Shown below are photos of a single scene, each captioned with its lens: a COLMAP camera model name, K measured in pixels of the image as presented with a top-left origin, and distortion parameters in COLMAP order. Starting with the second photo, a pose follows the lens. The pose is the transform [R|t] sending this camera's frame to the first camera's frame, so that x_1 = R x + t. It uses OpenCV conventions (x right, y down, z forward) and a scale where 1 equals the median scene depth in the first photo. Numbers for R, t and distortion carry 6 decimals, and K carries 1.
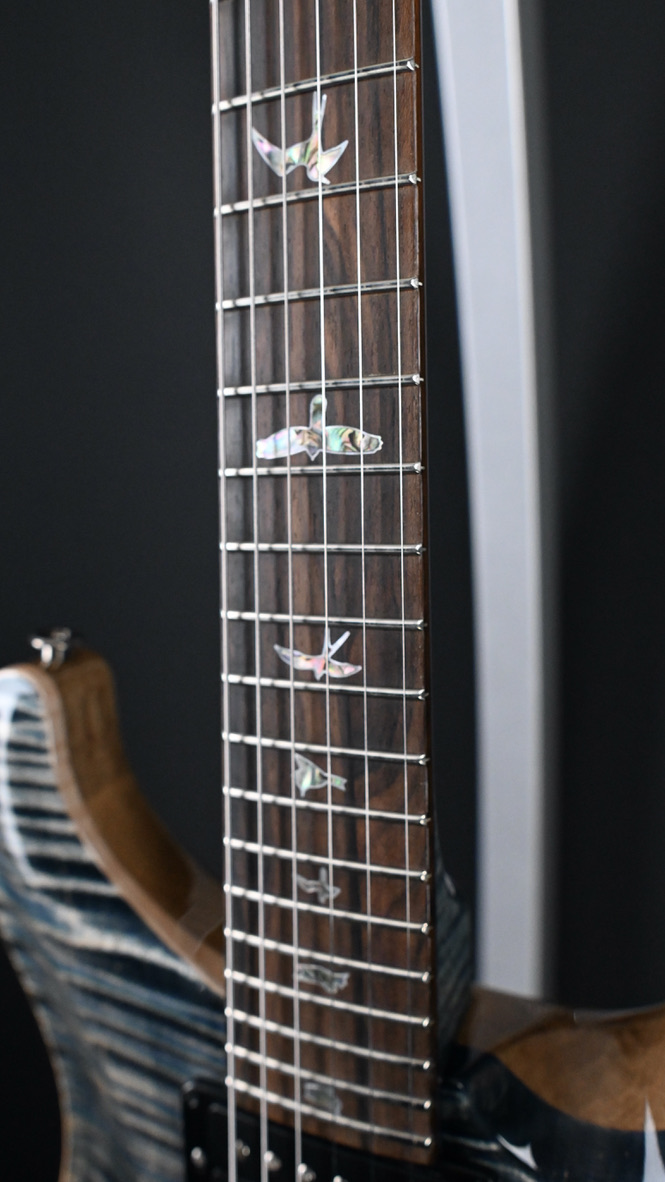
lens RADIAL K [[902.1, 0, 242.4], [0, 902.1, 604.8], [0, 0, 1]] dist [0.009471, -0.000465]
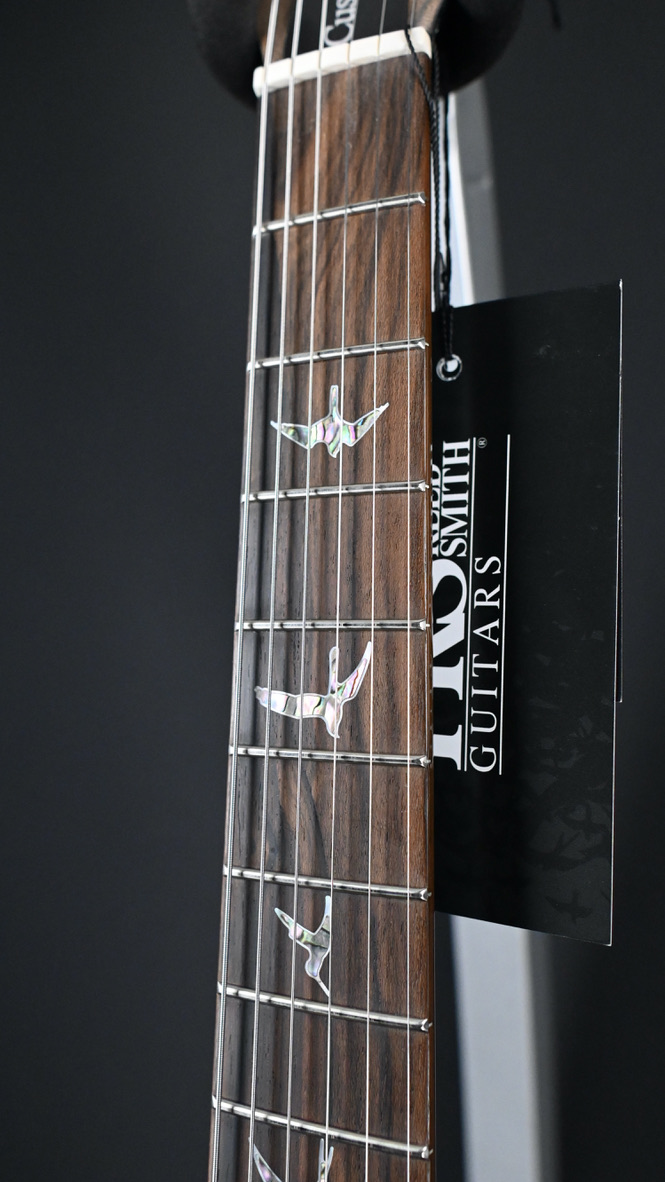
lens RADIAL K [[873.4, 0, 337.8], [0, 873.4, 597.3], [0, 0, 1]] dist [0.020019, -0.002888]
pose [[0.994473, 0.057030, 0.088151, -0.002639], [-0.035454, 0.972703, -0.229329, -0.154861], [-0.098823, 0.224936, 0.969349, -0.000355]]
